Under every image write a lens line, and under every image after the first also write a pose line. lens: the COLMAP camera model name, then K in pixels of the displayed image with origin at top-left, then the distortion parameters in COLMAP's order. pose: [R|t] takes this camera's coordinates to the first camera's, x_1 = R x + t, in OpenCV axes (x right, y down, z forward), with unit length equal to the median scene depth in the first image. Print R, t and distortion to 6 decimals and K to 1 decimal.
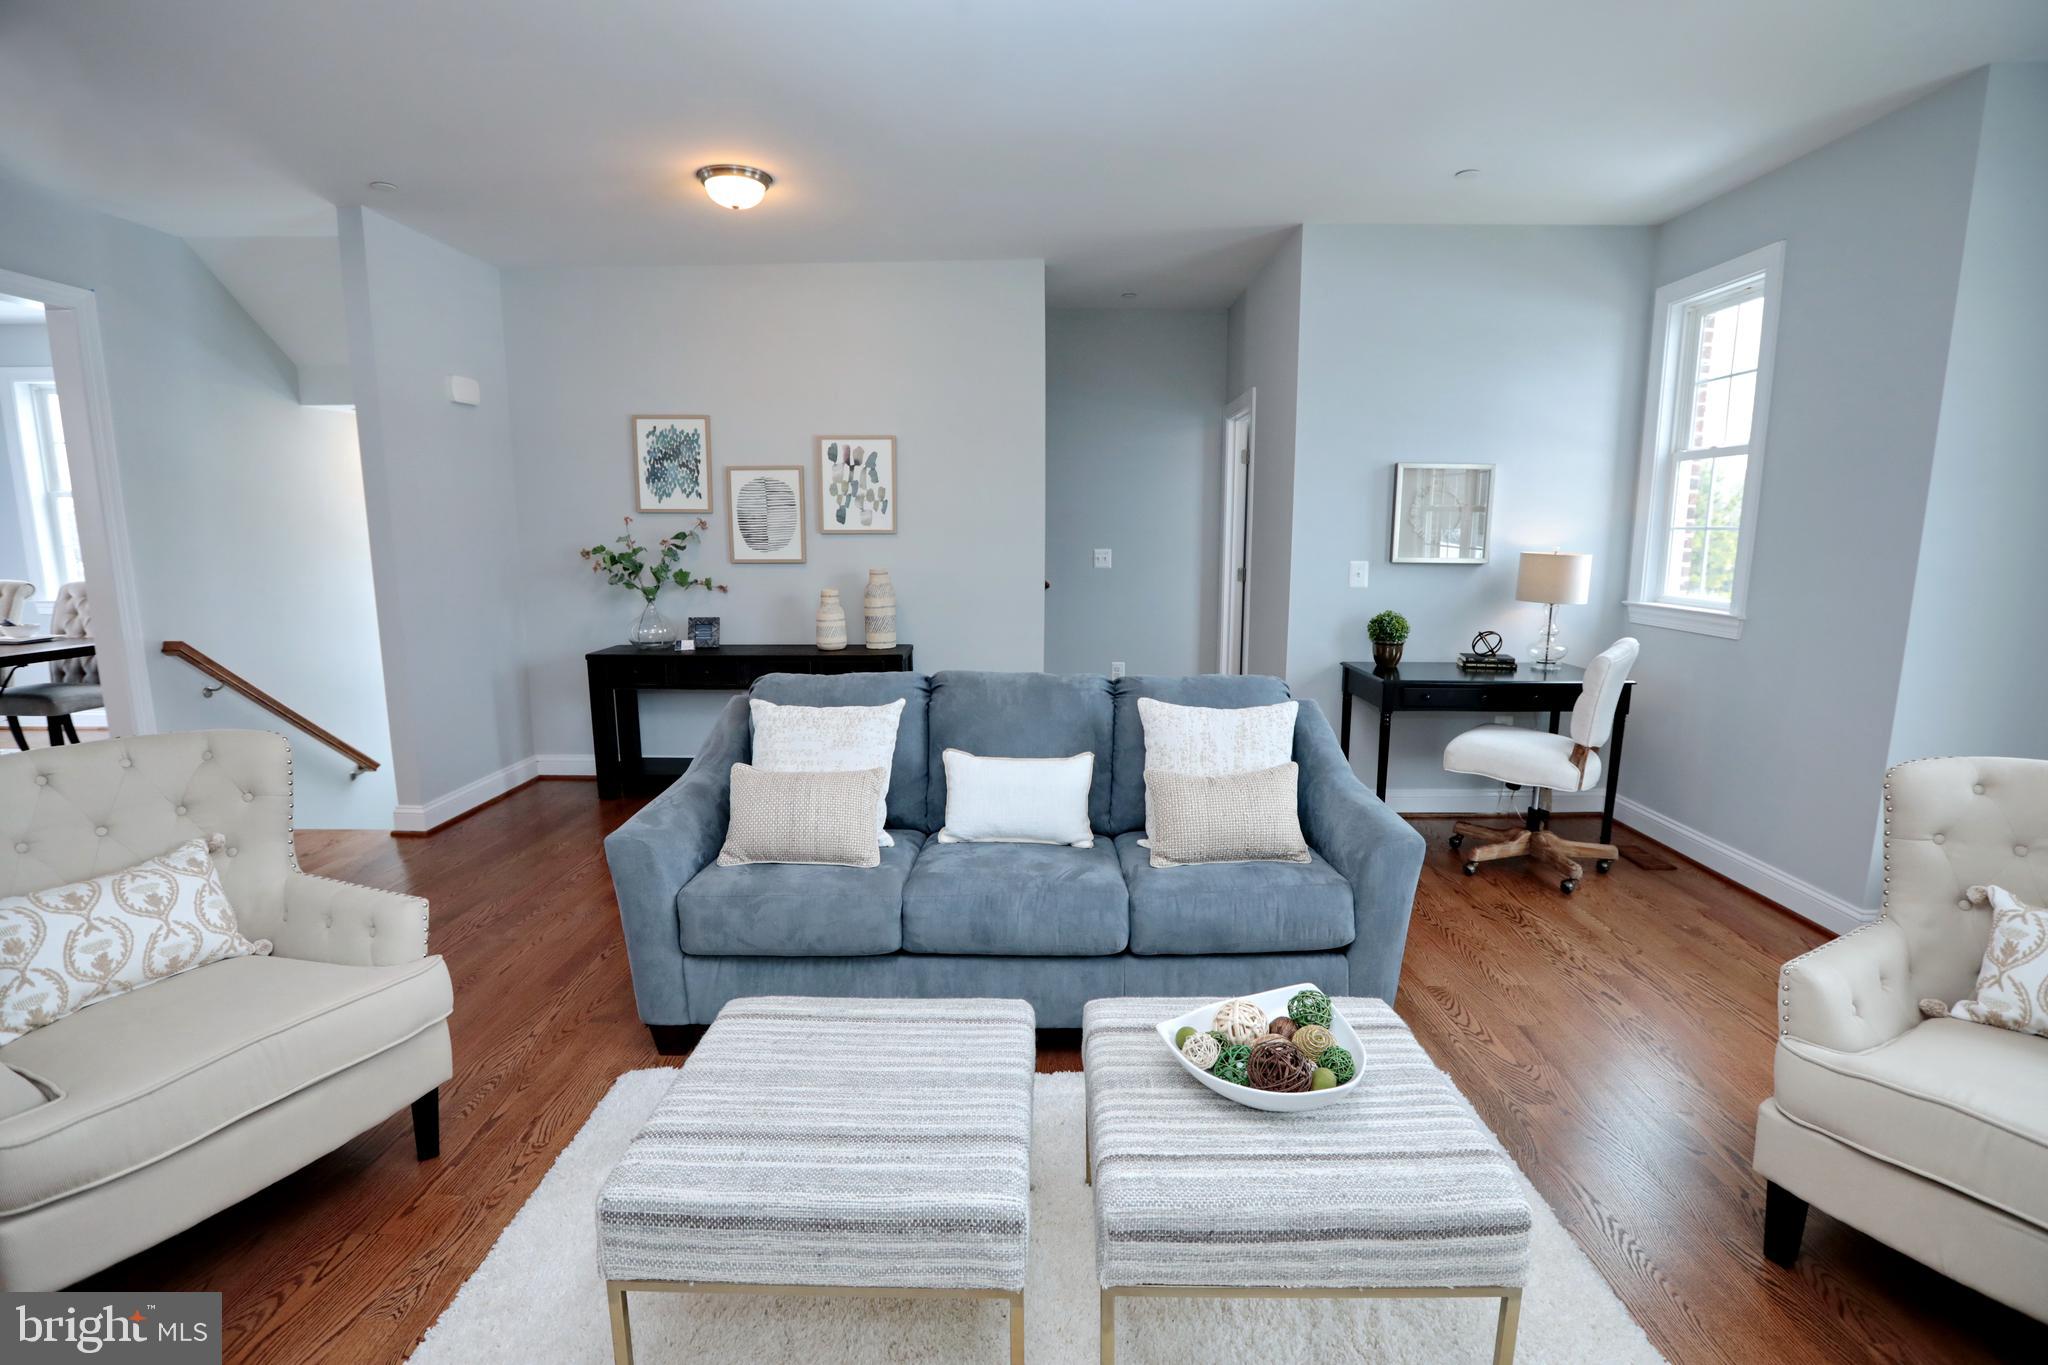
lens RADIAL K [[952.6, 0, 1020.2], [0, 952.6, 676.1], [0, 0, 1]] dist [-0.041097, 0.010842]
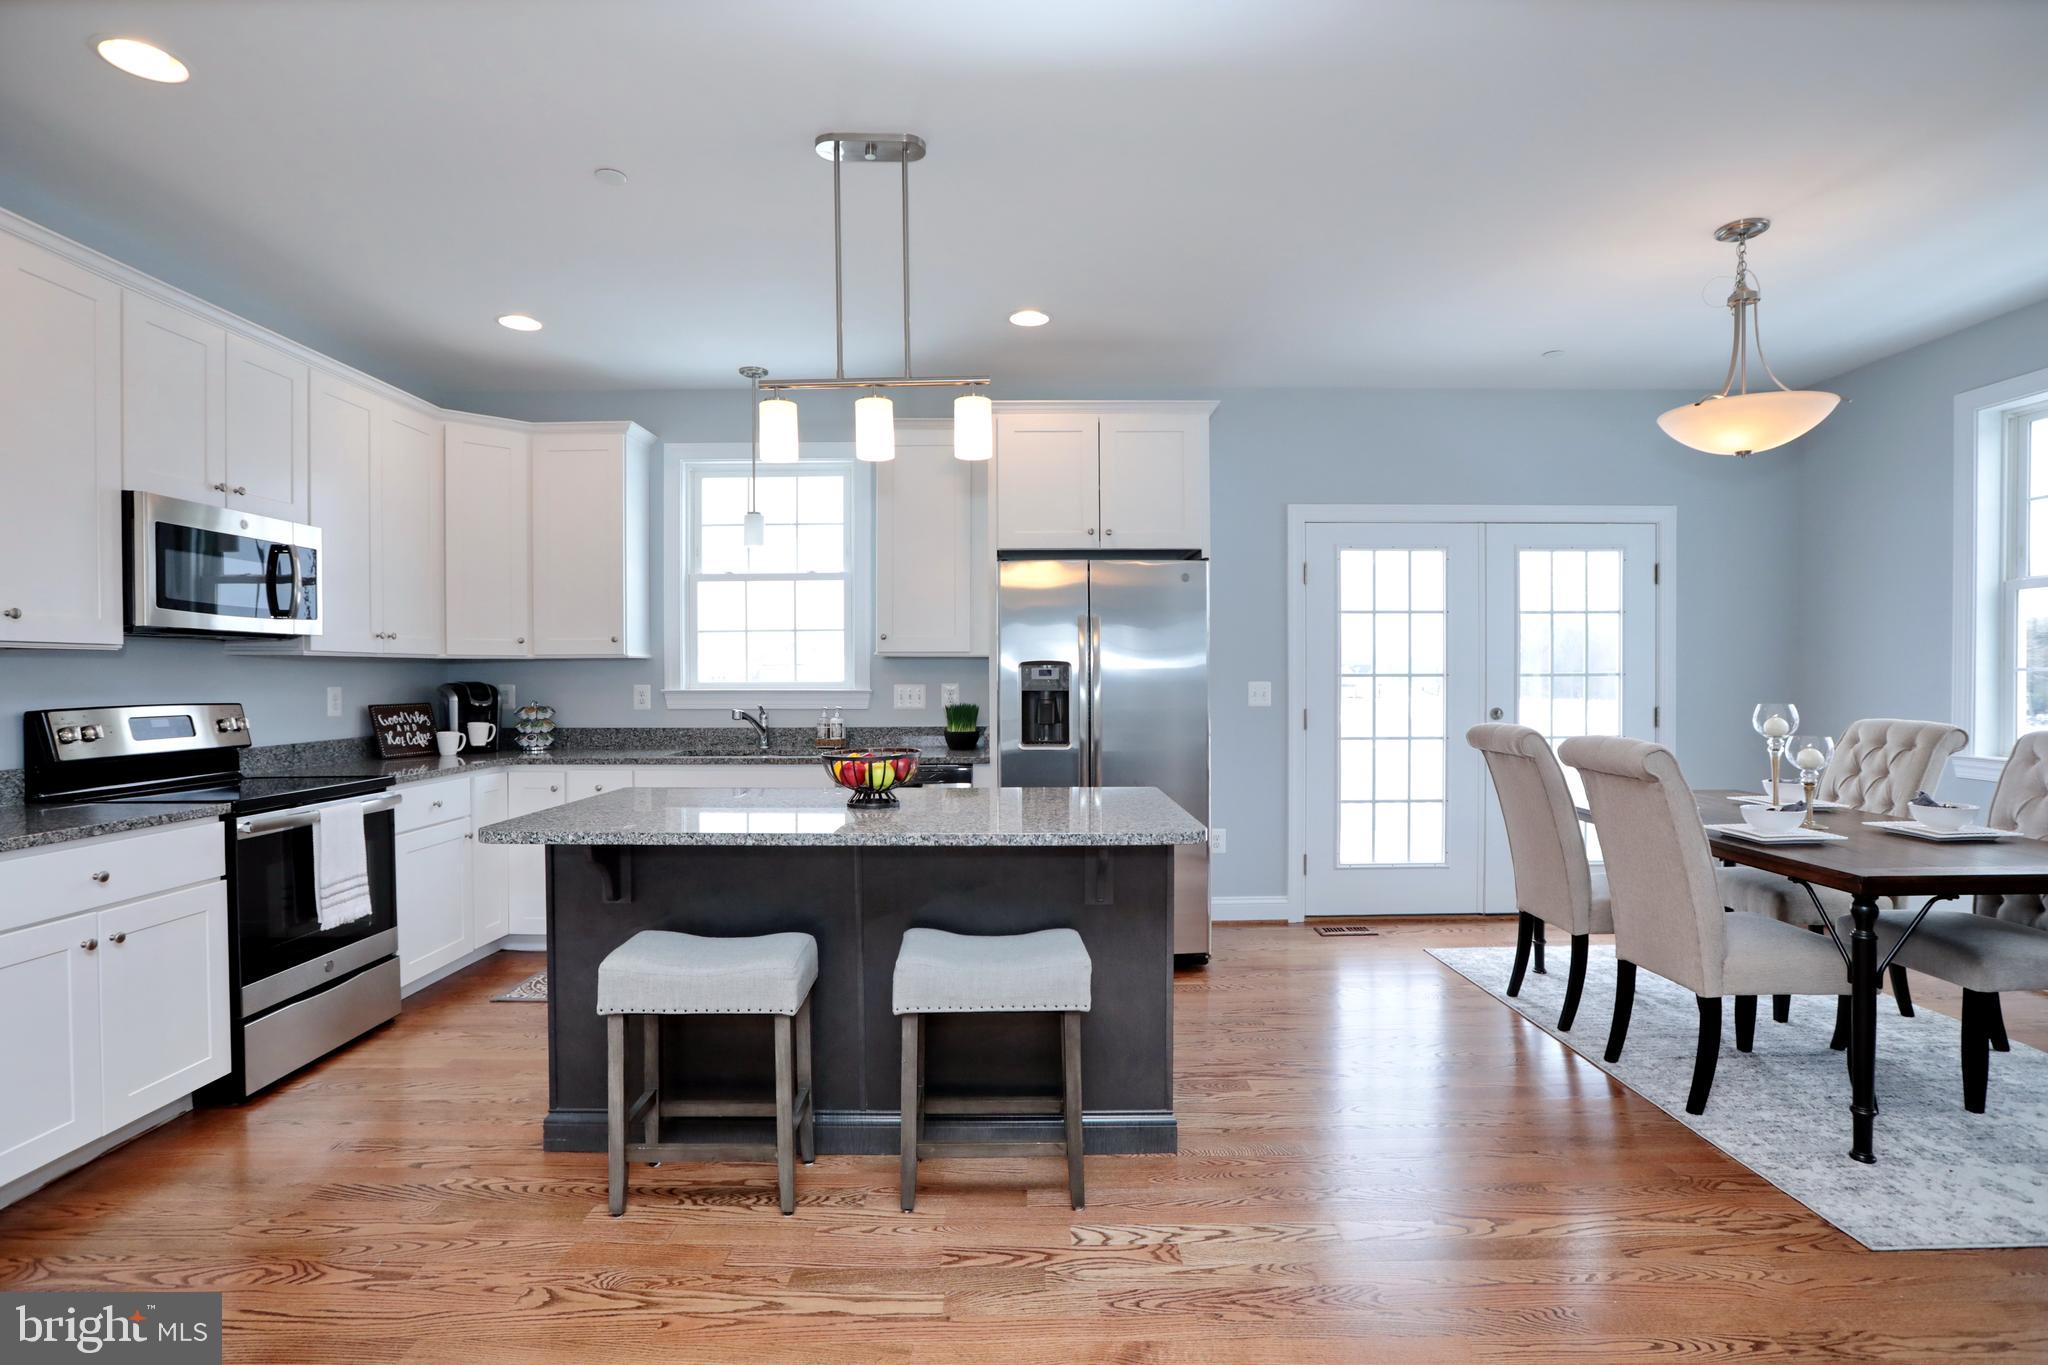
lens RADIAL K [[1008.2, 0, 1024.1], [0, 1008.2, 686.0], [0, 0, 1]] dist [-0.034373, 0.008072]
pose [[0.024130, 0.009877, -0.999660, -0.545428], [-0.148703, 0.988863, 0.006181, -0.049614], [0.988588, 0.148503, 0.025330, 0.462056]]
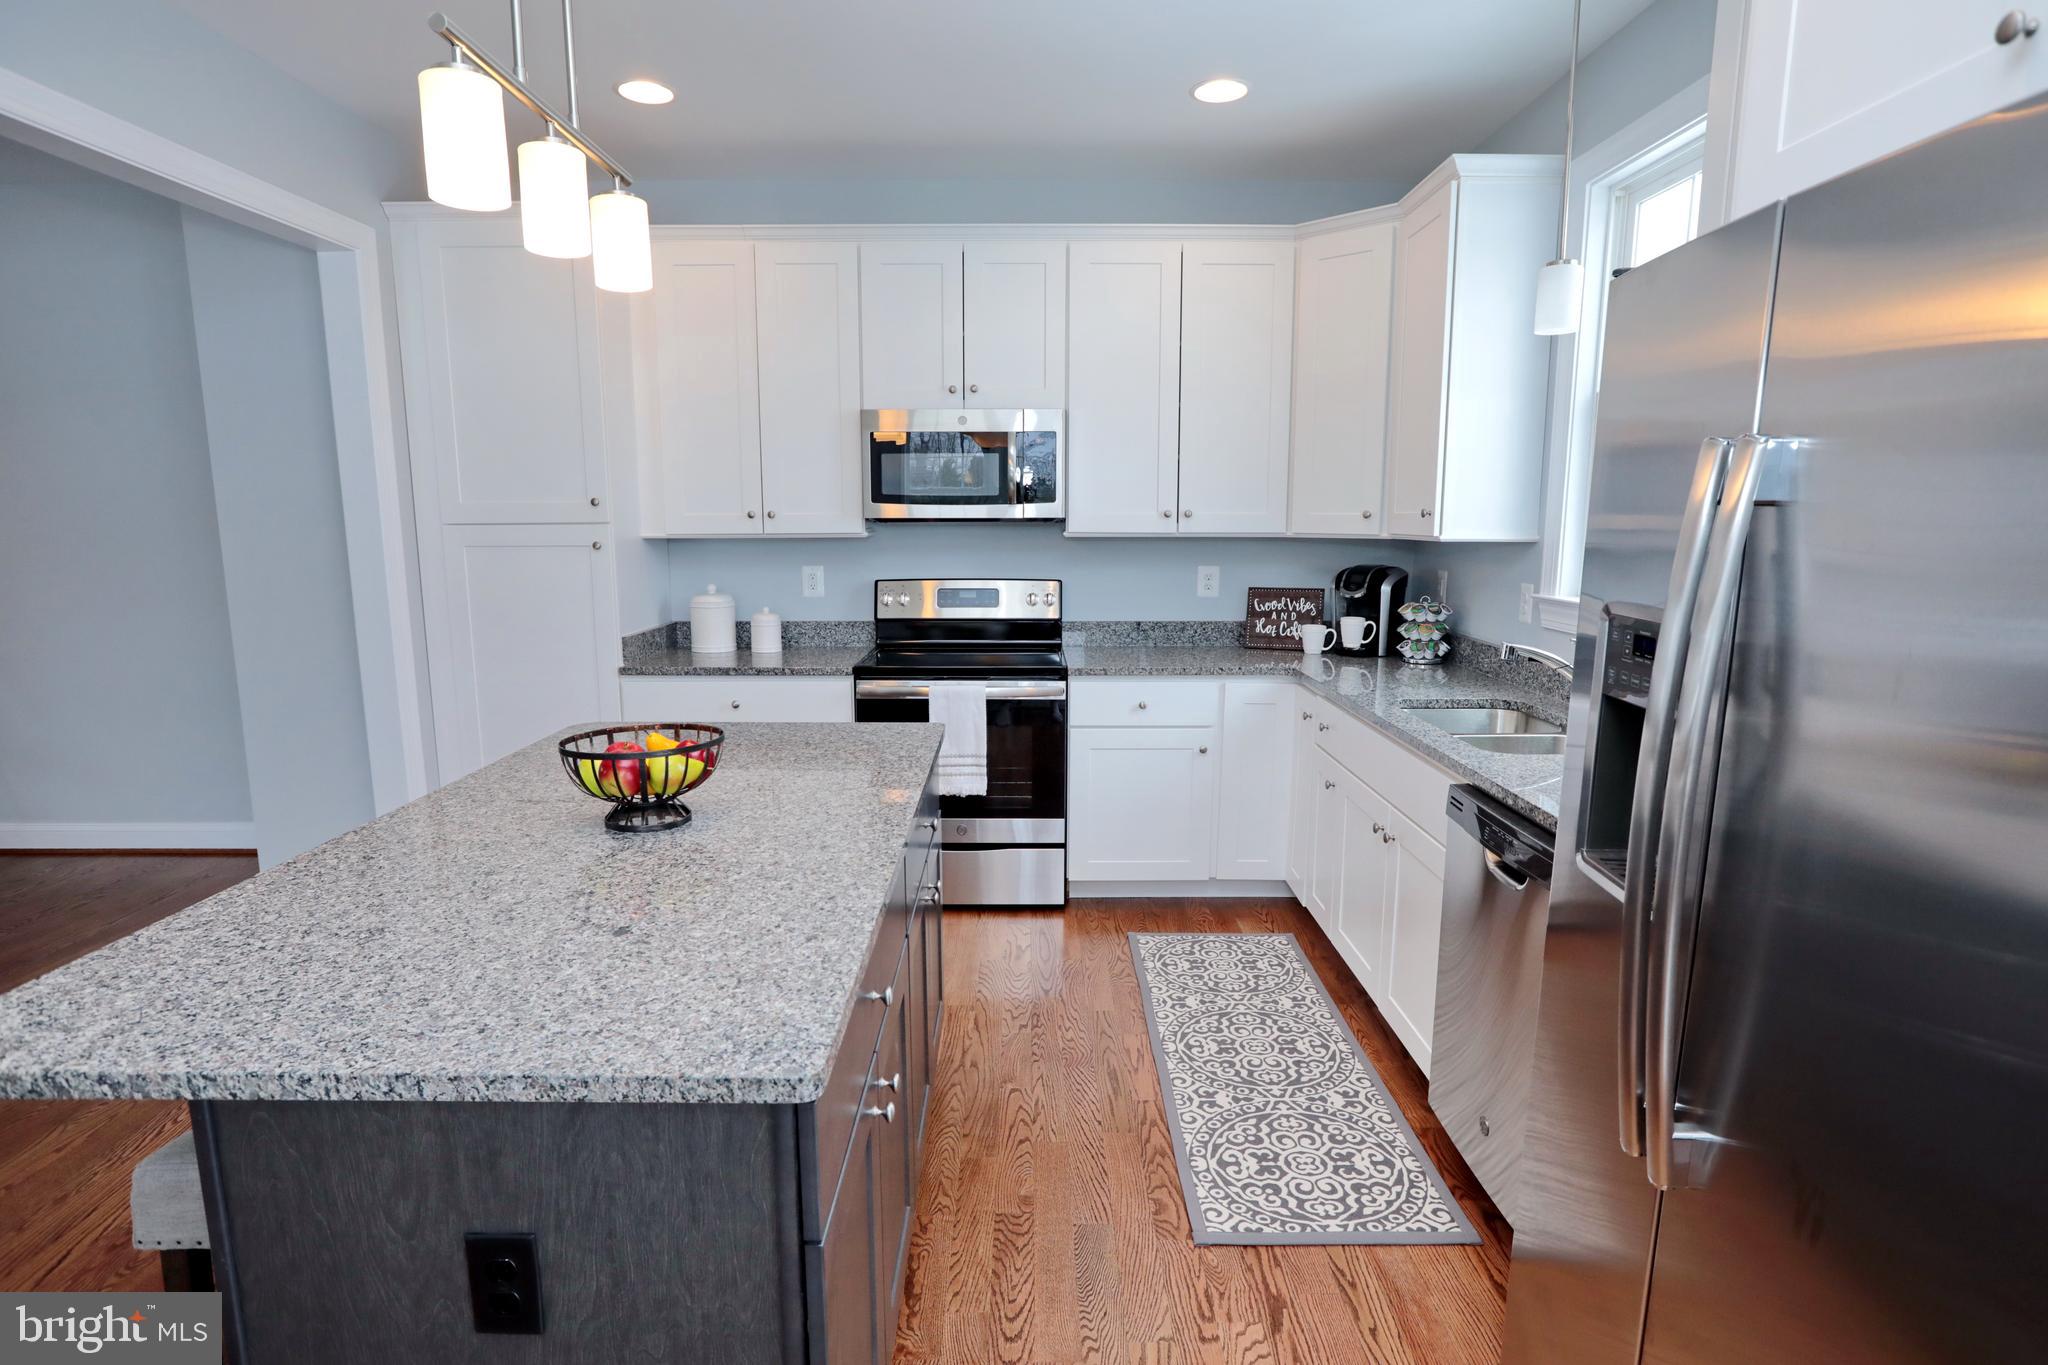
lens RADIAL K [[1060.9, 0, 1045.3], [0, 1060.9, 682.9], [0, 0, 1]] dist [-0.019736, 0.002530]
pose [[-0.999237, 0.004346, -0.038803, -1.264718], [-0.007836, 0.951245, 0.308338, -0.134012], [0.038251, 0.308407, -0.950485, 0.758335]]
